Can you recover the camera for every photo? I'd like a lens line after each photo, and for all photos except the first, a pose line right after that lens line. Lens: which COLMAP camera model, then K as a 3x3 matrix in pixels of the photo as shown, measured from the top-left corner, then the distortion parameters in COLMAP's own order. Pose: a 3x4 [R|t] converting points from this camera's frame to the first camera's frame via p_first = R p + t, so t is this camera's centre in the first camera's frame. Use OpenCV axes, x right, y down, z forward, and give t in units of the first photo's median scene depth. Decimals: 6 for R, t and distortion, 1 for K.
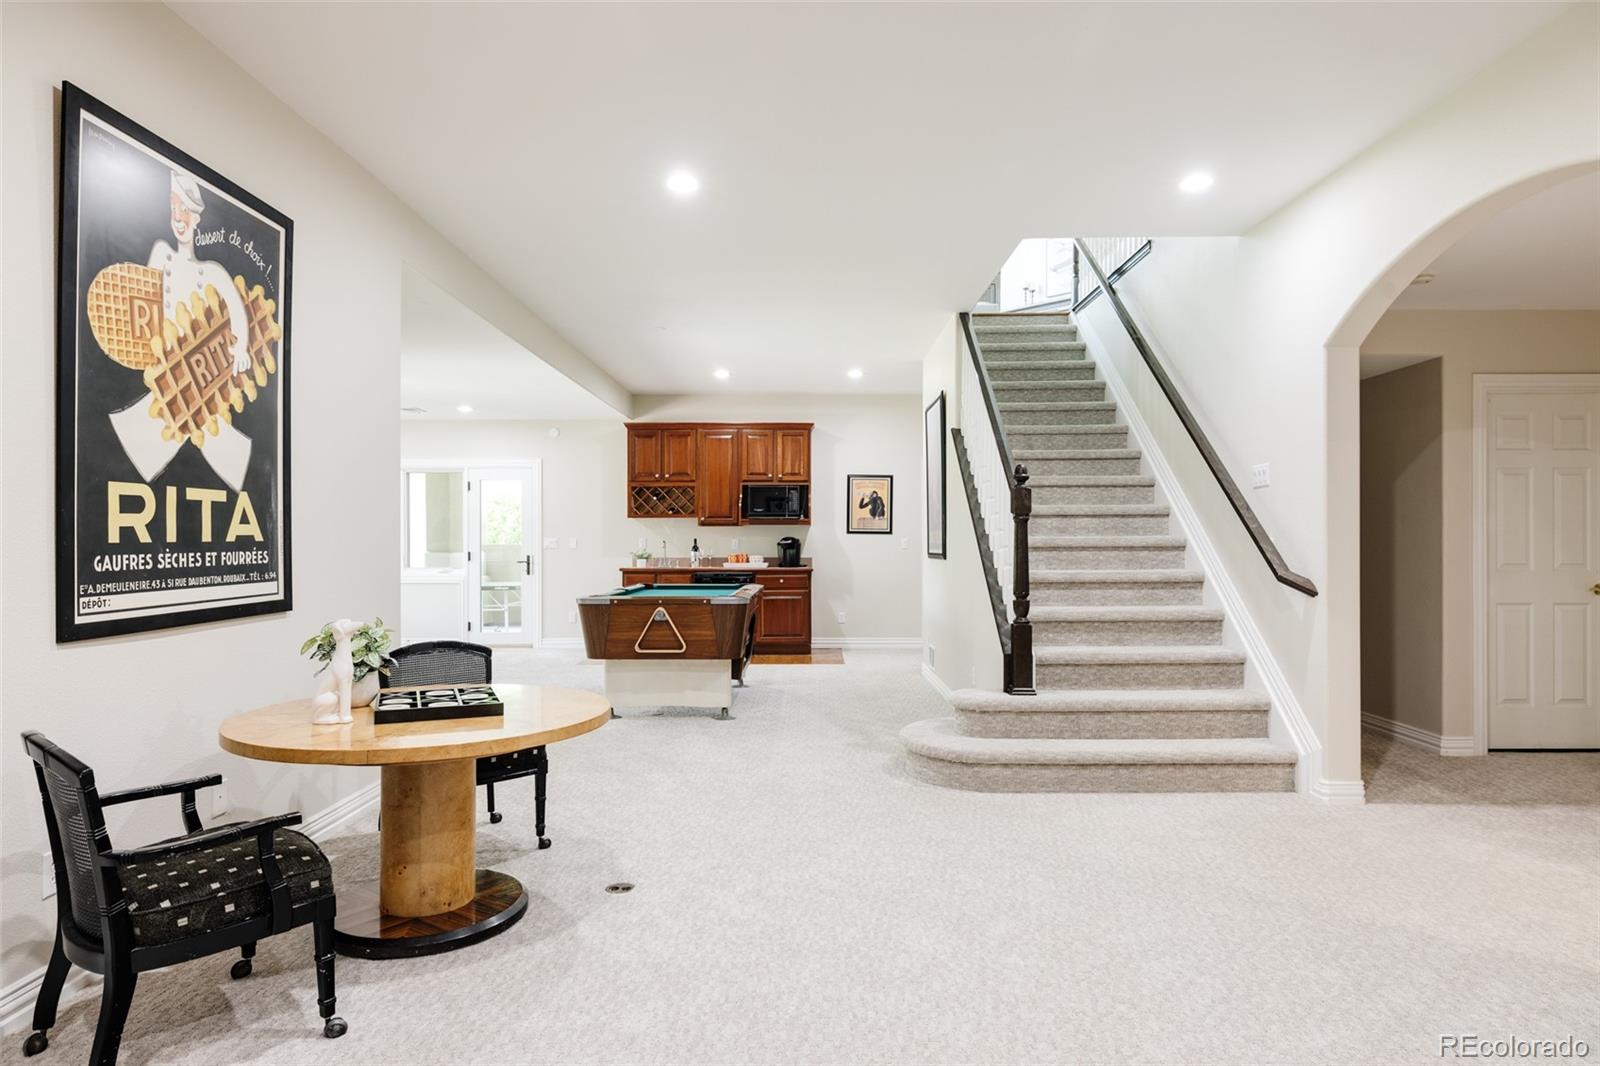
lens RADIAL K [[911.5, 0, 801.1], [0, 911.5, 541.0], [0, 0, 1]] dist [0.007906, 0.001222]
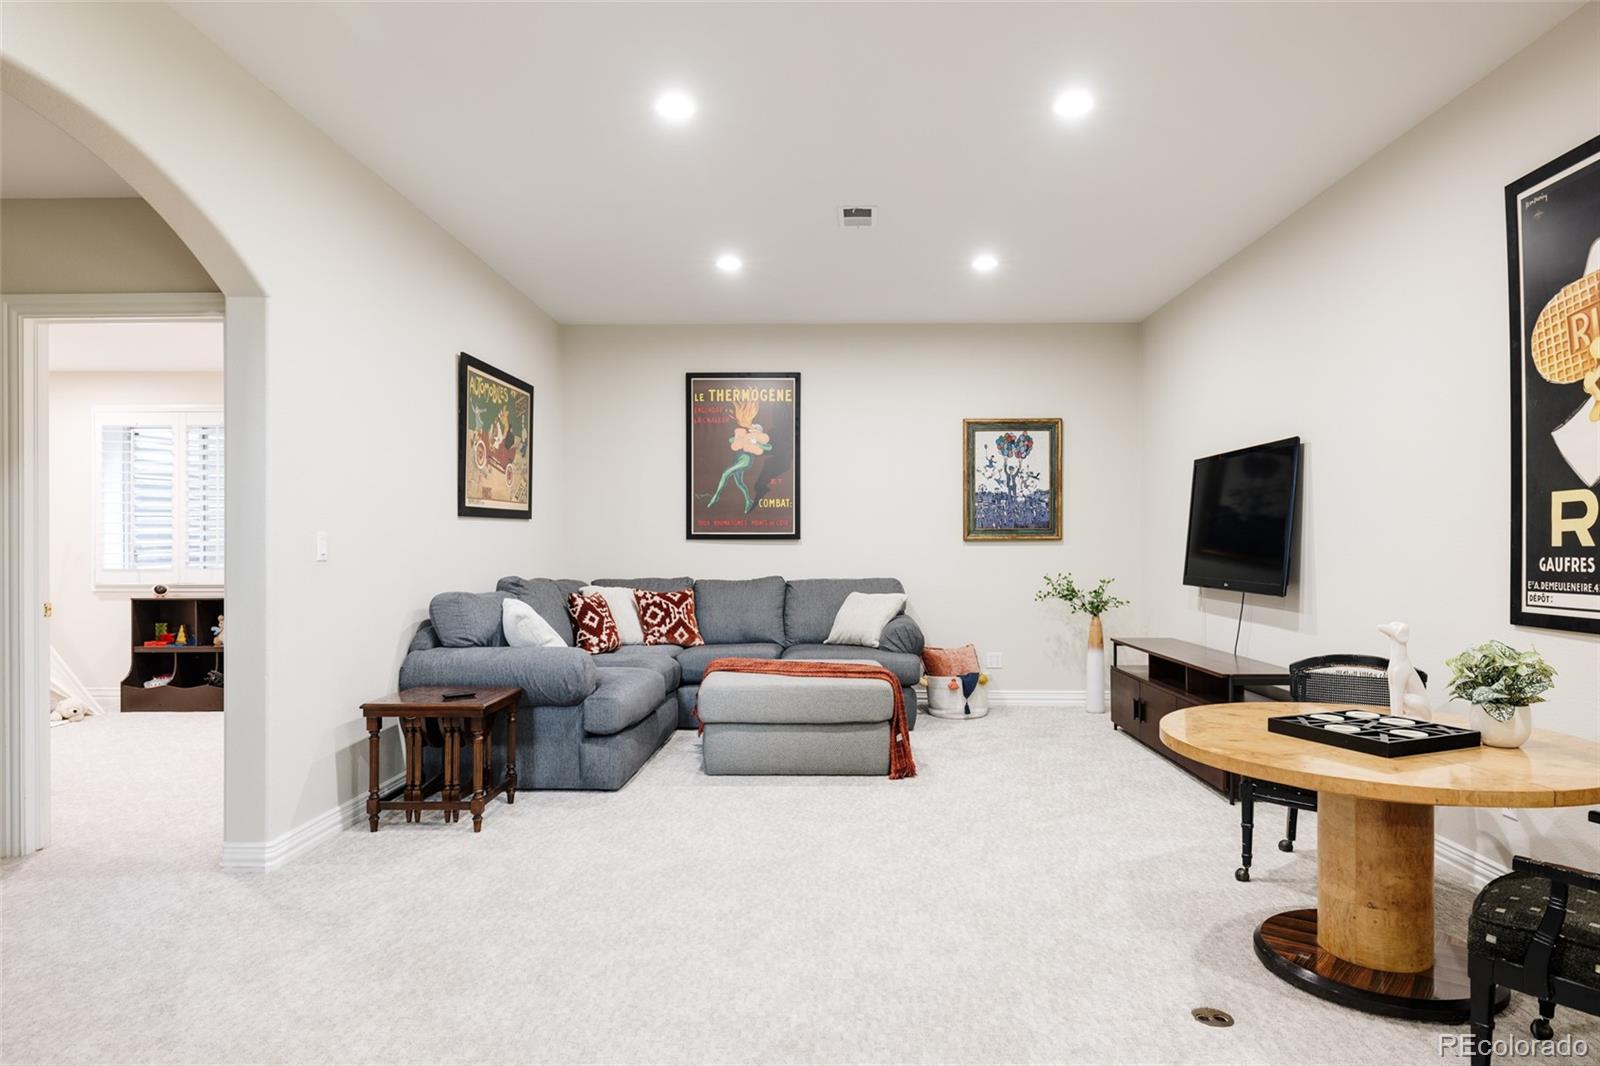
lens RADIAL K [[911.5, 0, 802.0], [0, 911.5, 542.1], [0, 0, 1]] dist [0.007906, 0.001222]
pose [[-0.999685, -0.000107, 0.025087, 0.138433], [-0.000103, 1.000000, 0.000158, -0.003222], [-0.025087, 0.000156, -0.999685, 2.115797]]
